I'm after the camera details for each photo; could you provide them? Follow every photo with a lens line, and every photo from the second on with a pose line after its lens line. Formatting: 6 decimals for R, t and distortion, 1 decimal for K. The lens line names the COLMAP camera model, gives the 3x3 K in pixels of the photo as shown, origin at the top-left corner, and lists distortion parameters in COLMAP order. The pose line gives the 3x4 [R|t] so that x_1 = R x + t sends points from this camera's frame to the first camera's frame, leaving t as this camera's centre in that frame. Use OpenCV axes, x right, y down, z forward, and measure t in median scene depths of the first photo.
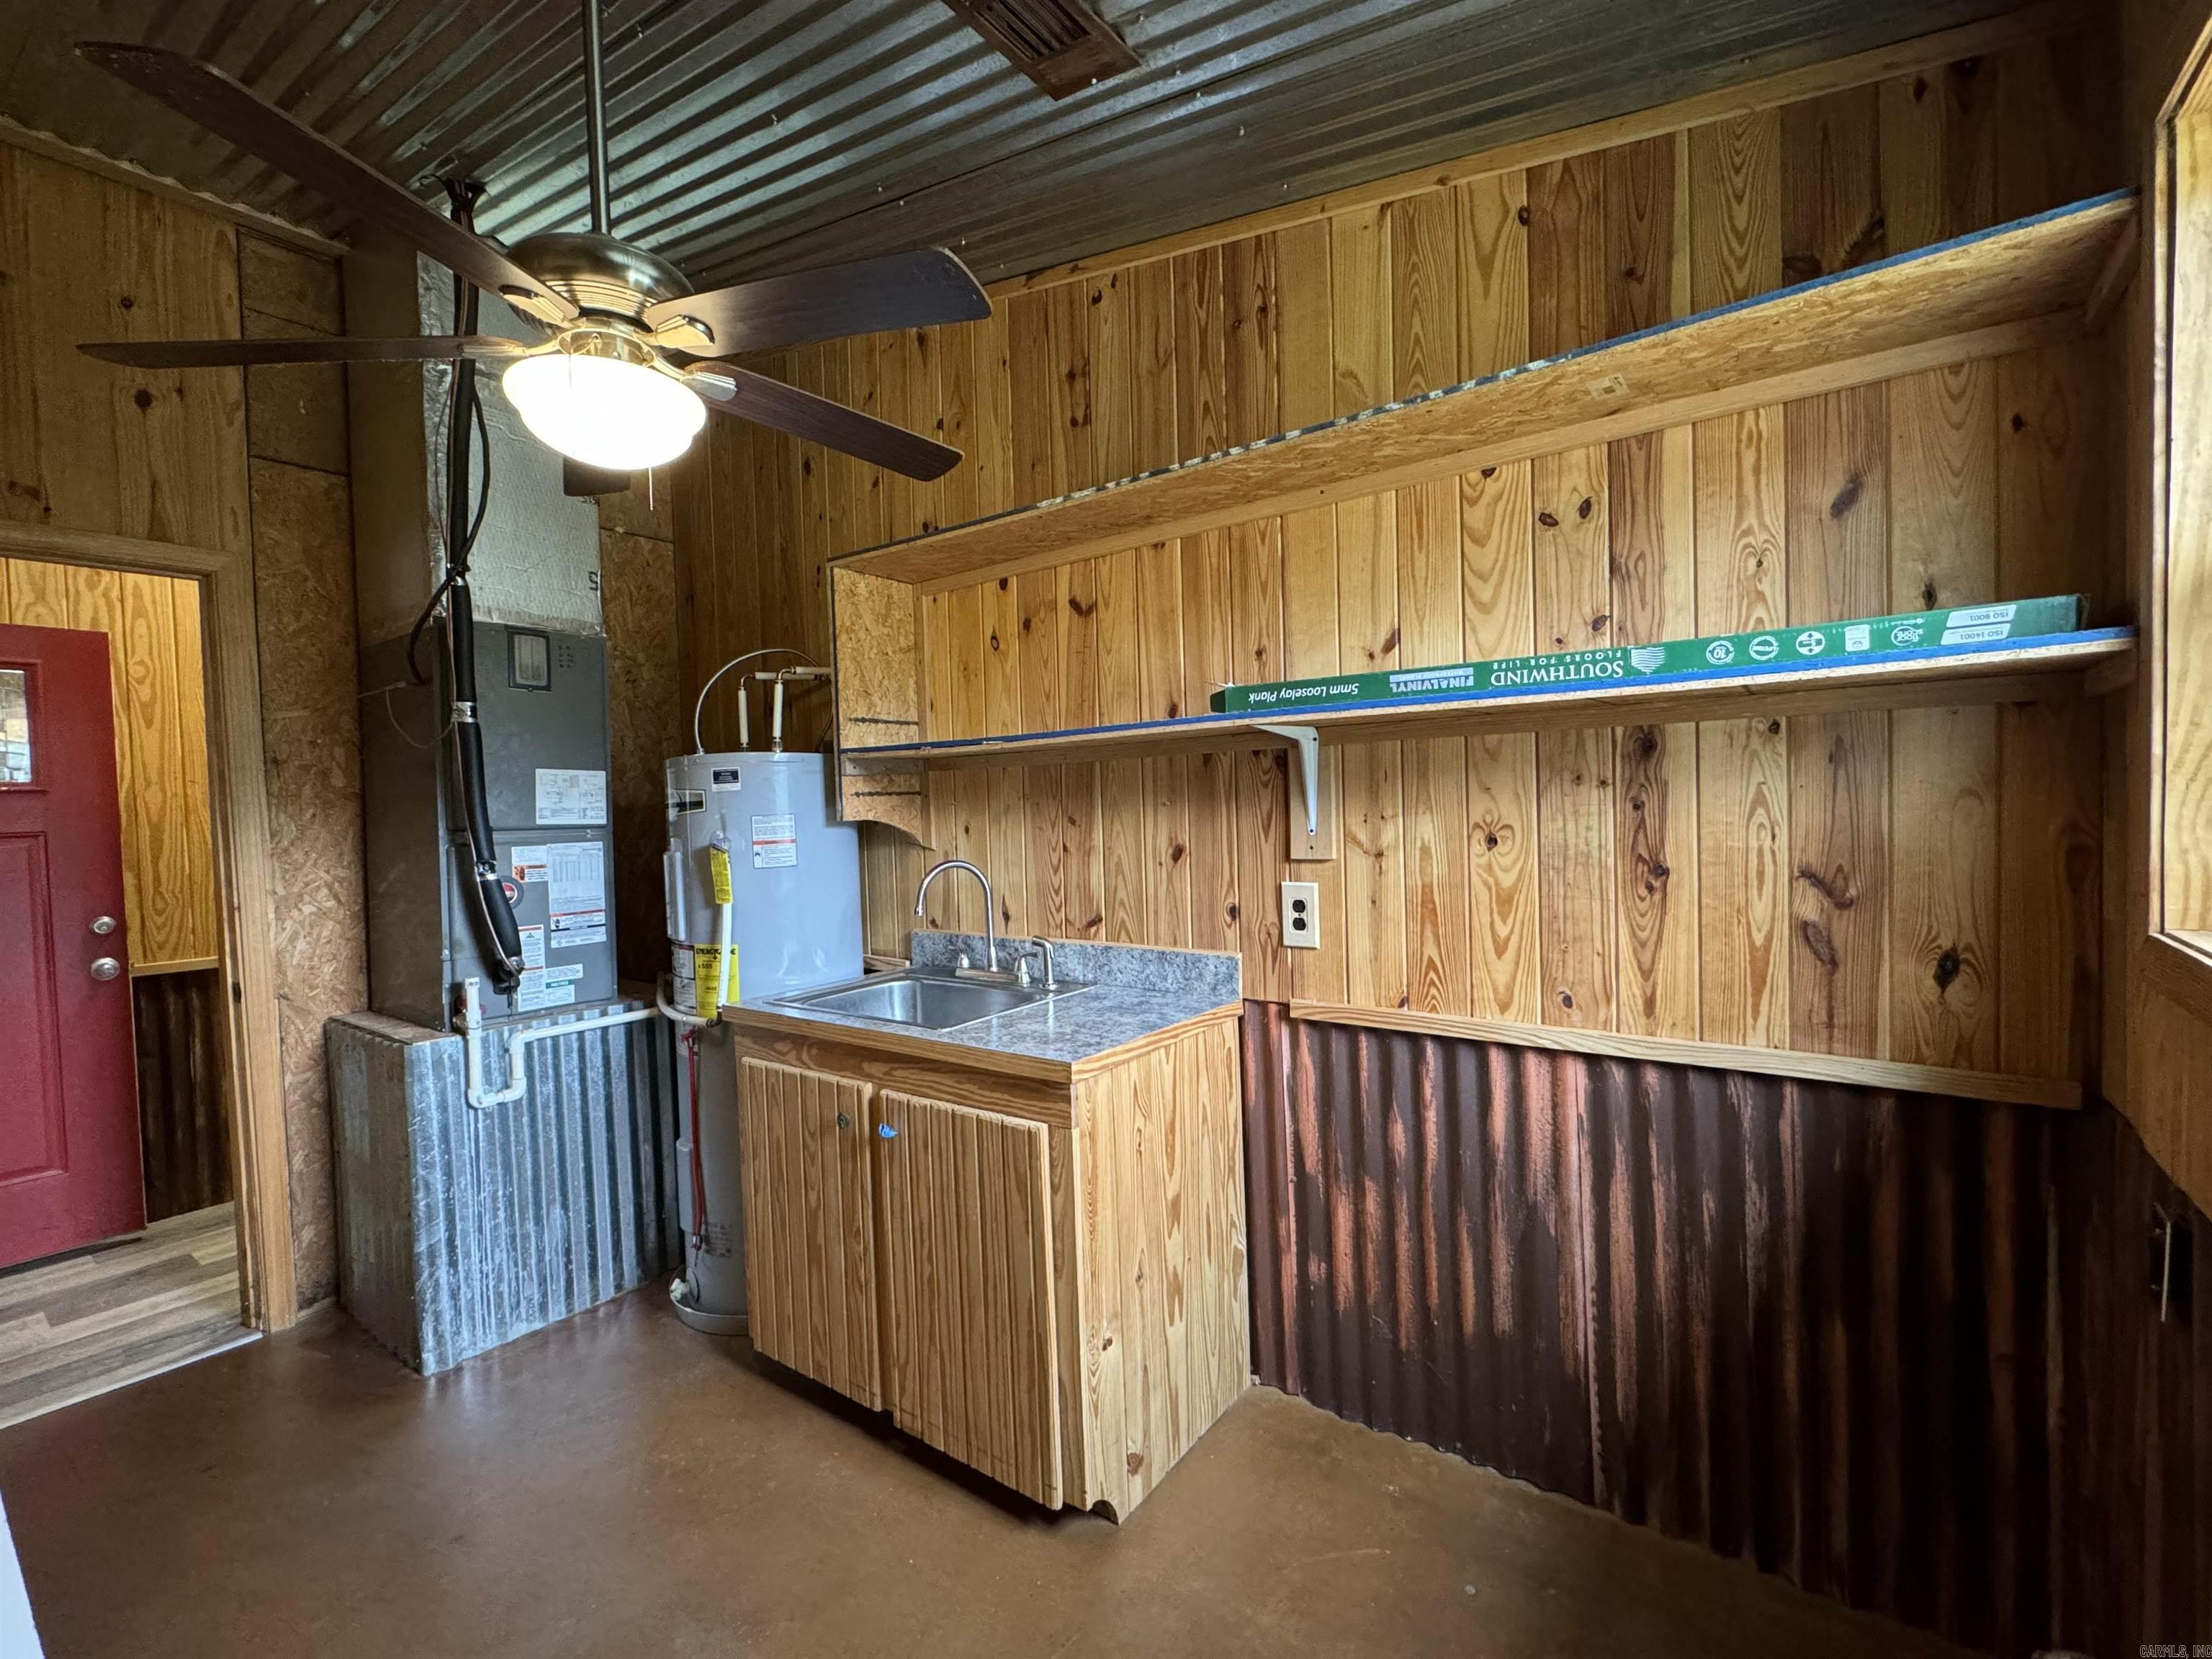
lens RADIAL K [[956.9, 0, 1106.0], [0, 956.9, 829.5], [0, 0, 1]] dist [-0.000601, 0.000437]
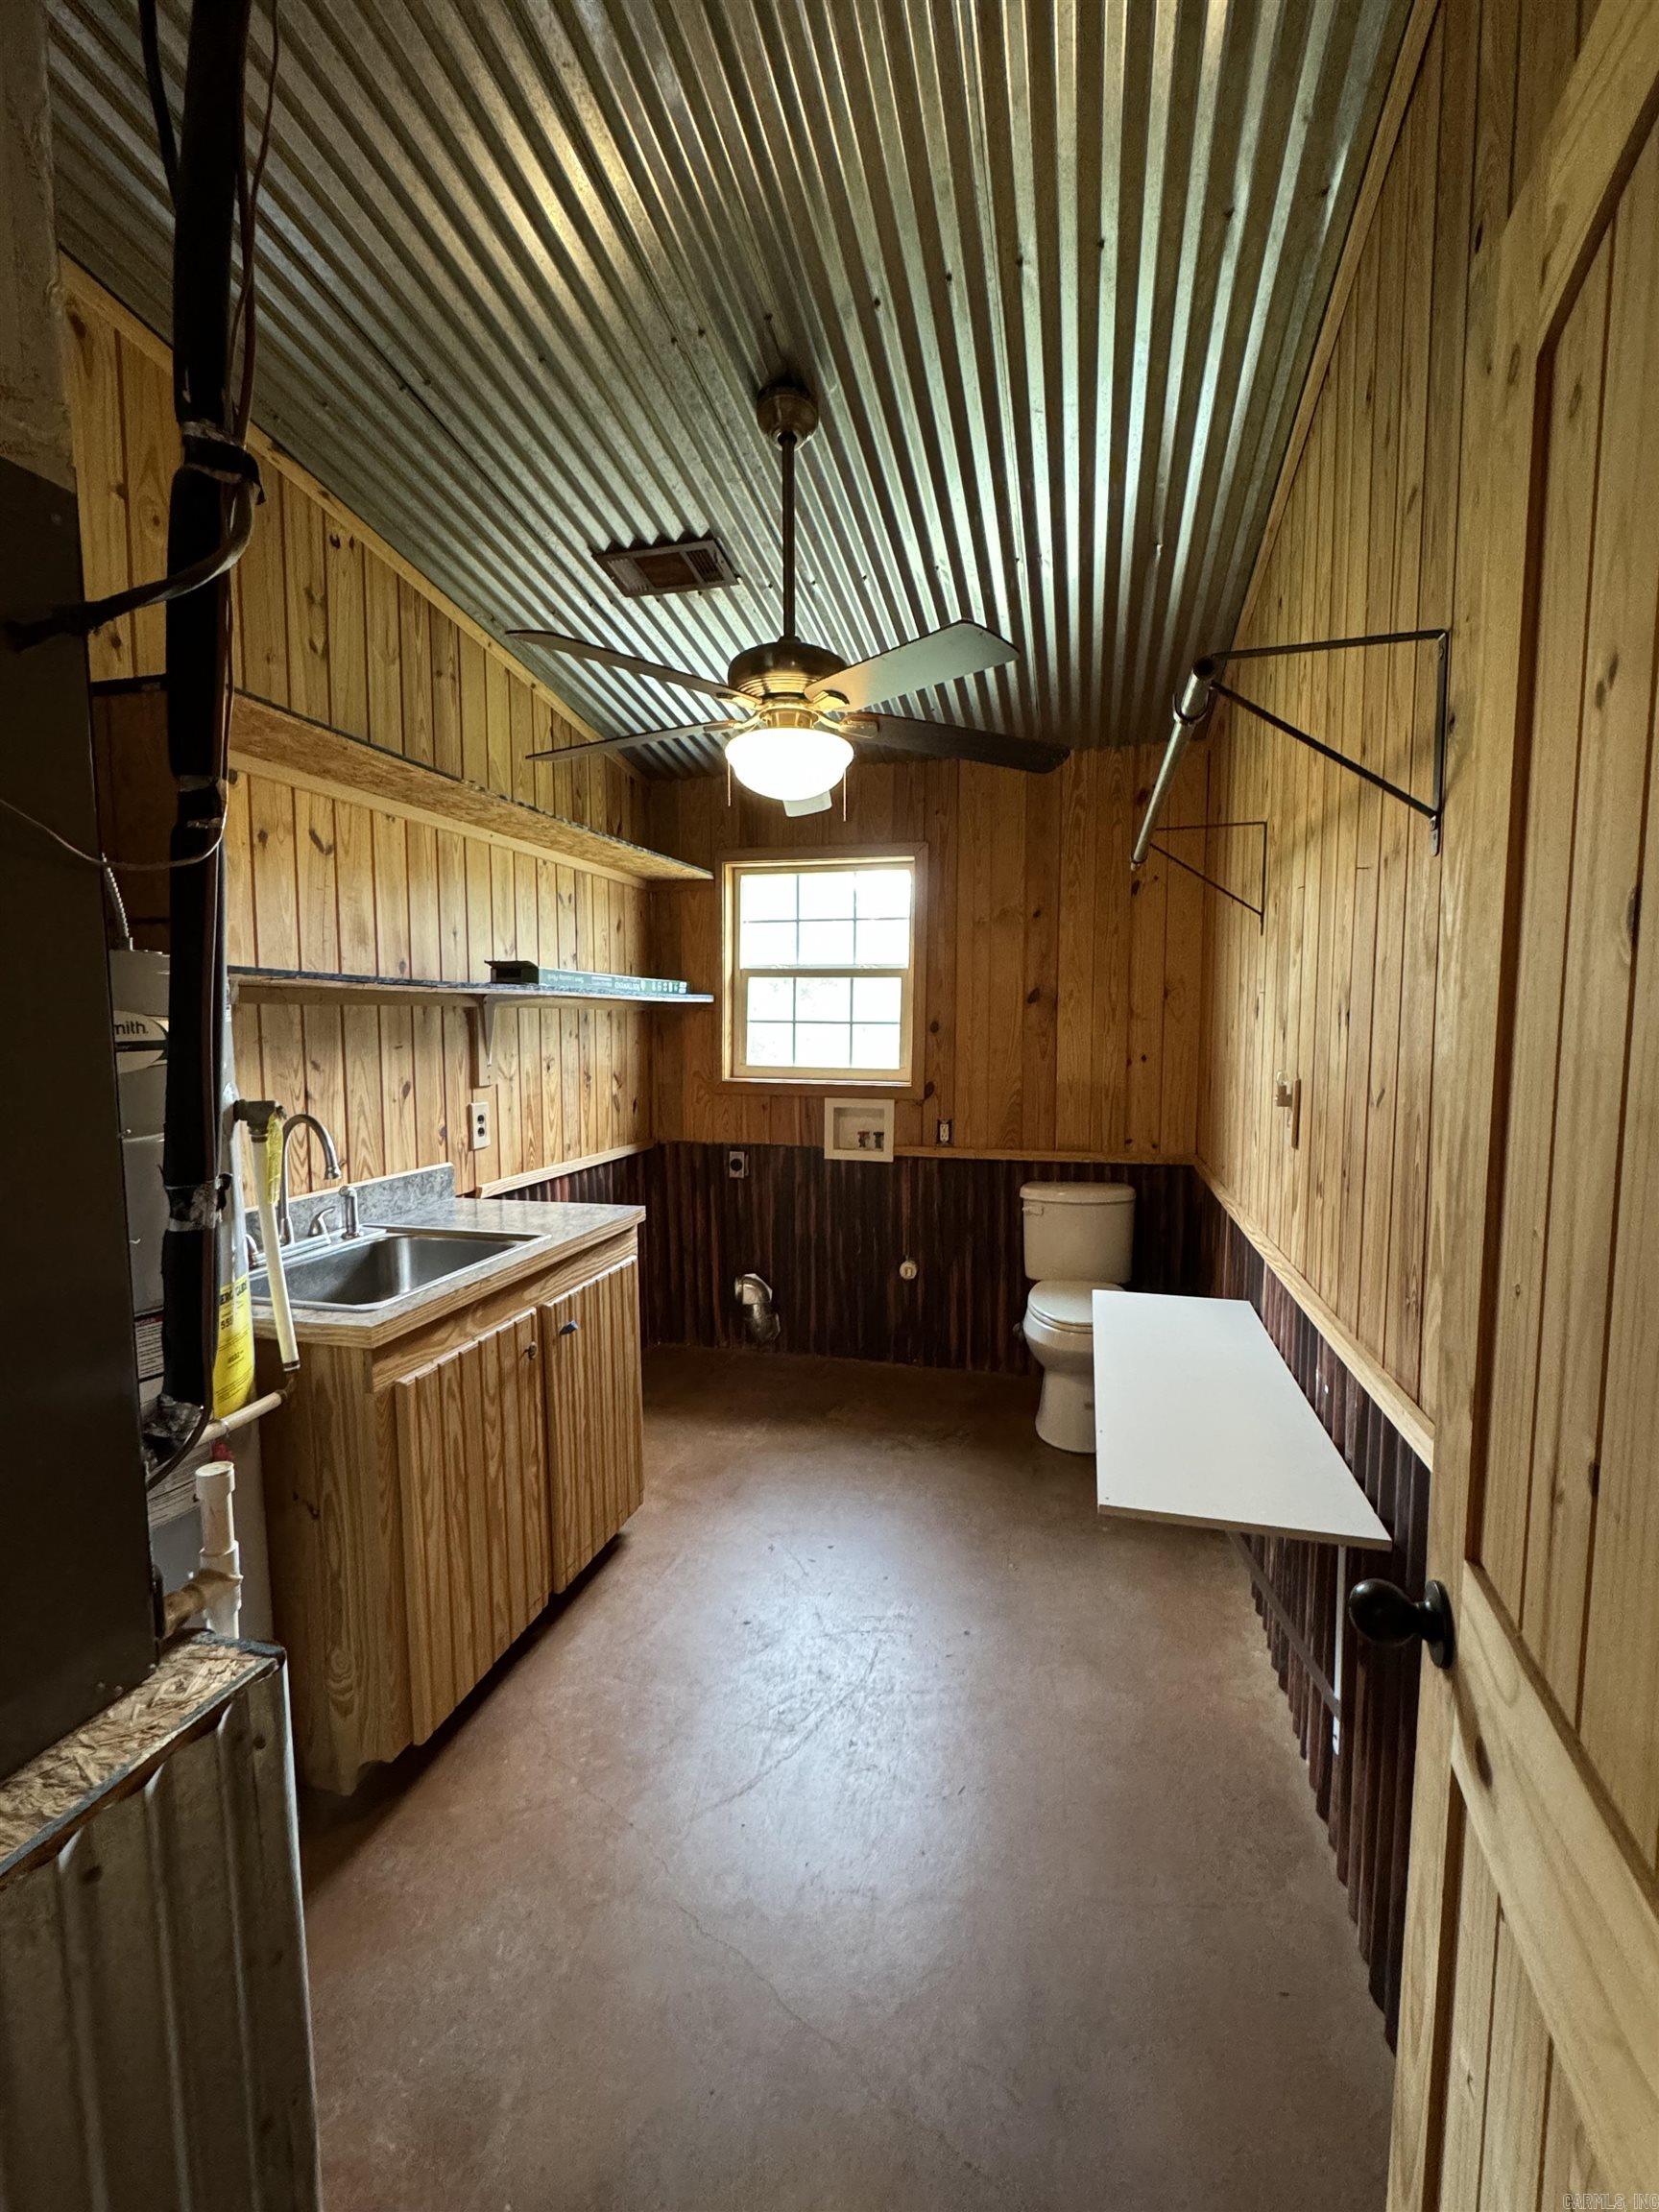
lens RADIAL K [[956.9, 0, 834.1], [0, 956.9, 1103.4], [0, 0, 1]] dist [-0.000601, 0.000437]
pose [[-0.372395, -0.046558, 0.926906, -1.282346], [0.041067, 0.996936, 0.066575, -0.015385], [-0.927165, 0.062857, -0.369342, 1.018947]]
